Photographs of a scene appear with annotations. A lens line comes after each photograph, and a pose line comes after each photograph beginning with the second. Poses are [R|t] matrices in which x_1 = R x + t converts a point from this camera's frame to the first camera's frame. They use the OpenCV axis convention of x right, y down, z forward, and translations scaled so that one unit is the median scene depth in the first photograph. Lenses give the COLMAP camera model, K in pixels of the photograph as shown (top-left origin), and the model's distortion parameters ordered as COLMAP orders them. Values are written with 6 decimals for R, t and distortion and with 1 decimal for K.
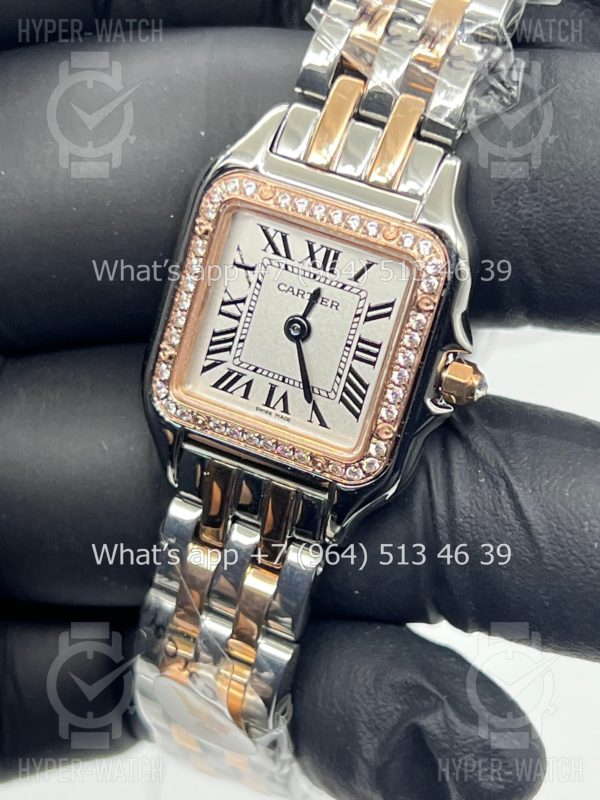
lens RADIAL K [[1839.4, 0, 300.0], [0, 1839.4, 400.0], [0, 0, 1]] dist [0.099508, 0.143615]
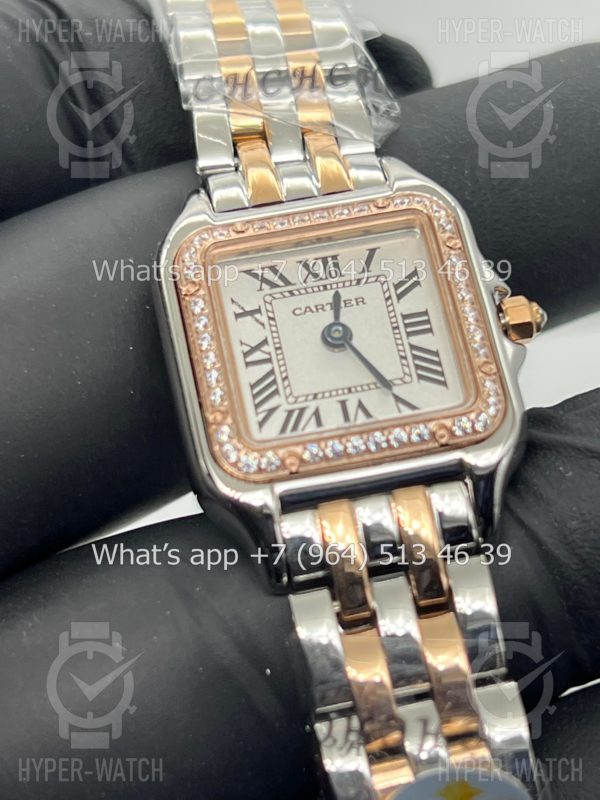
lens RADIAL K [[1839.4, 0, 300.0], [0, 1839.4, 400.0], [0, 0, 1]] dist [0.099508, 0.143615]
pose [[0.833501, -0.270308, 0.481881, -0.458301], [0.503370, 0.731091, -0.460570, 0.389184], [-0.227804, 0.626450, 0.745430, 0.353665]]
